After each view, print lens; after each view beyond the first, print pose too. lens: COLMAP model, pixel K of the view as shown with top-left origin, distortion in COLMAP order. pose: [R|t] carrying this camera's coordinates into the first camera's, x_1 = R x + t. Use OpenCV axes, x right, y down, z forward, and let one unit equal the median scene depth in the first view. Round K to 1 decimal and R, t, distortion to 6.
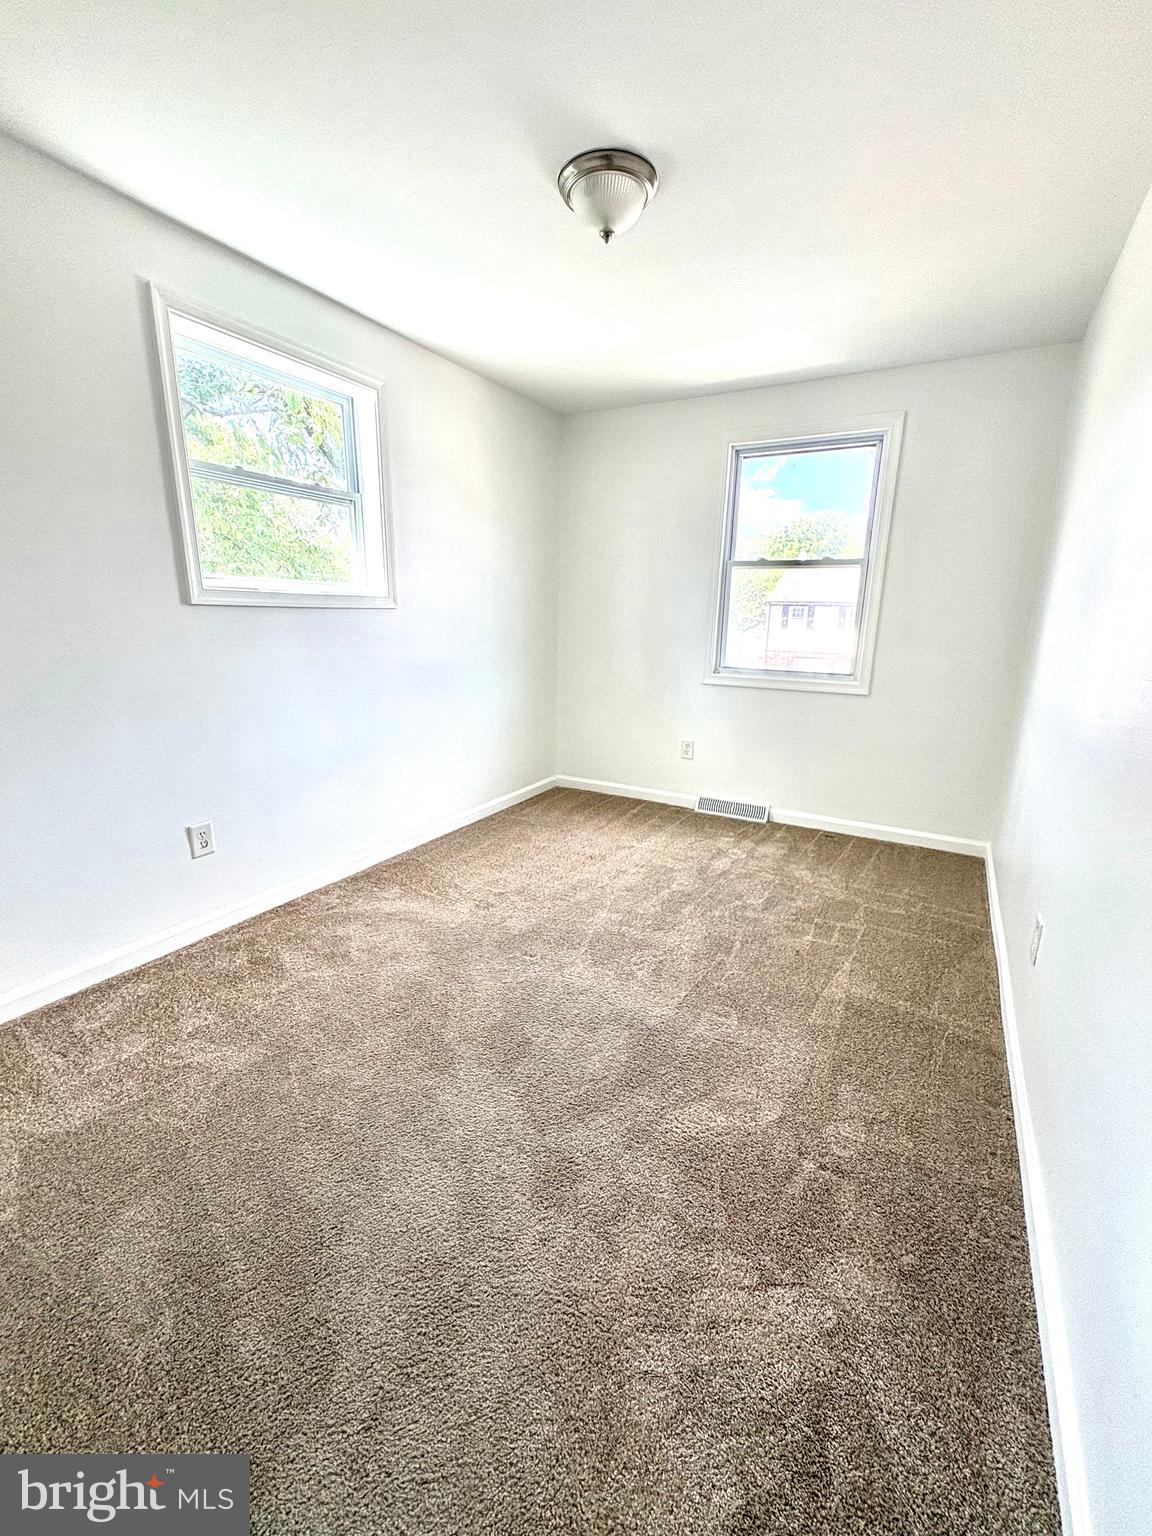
lens RADIAL K [[644.5, 0, 576.0], [0, 644.5, 768.0], [0, 0, 1]] dist [0.000843, 0.000121]
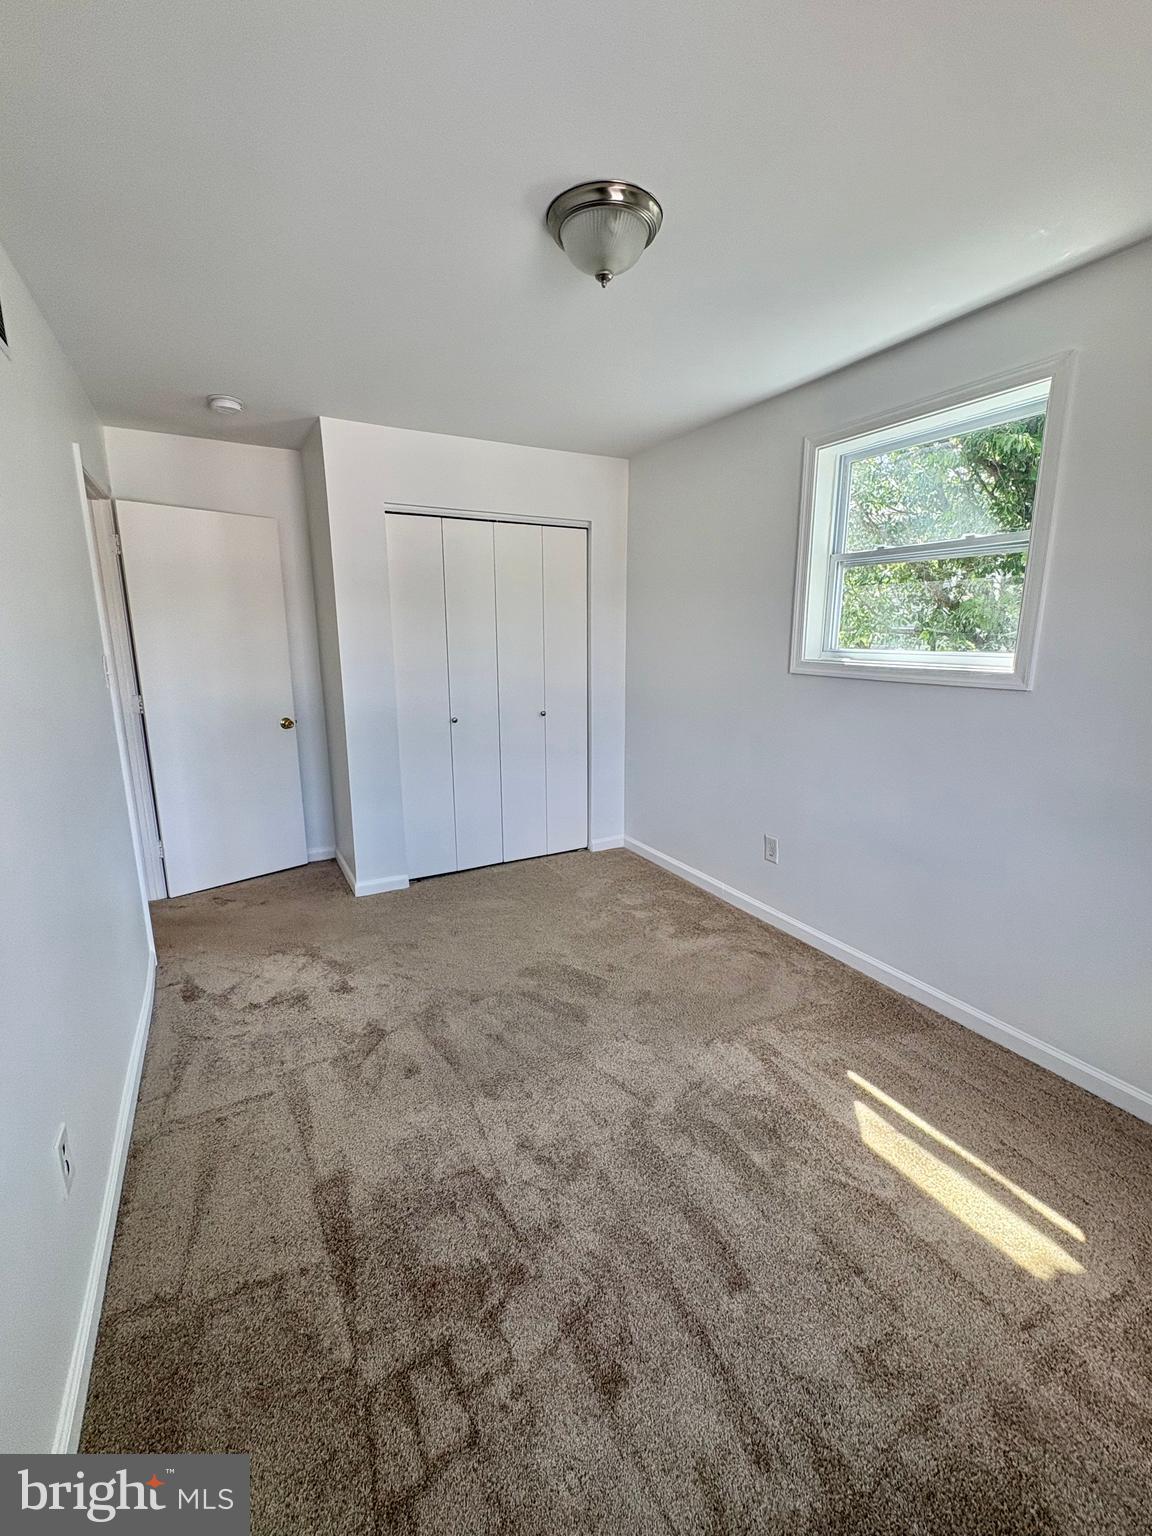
lens RADIAL K [[644.5, 0, 576.0], [0, 644.5, 768.0], [0, 0, 1]] dist [0.000843, 0.000121]
pose [[-0.534464, 0.165503, -0.828829, 0.712489], [-0.196573, 0.929408, 0.312346, -0.386033], [0.822014, 0.329863, -0.464202, 1.273682]]
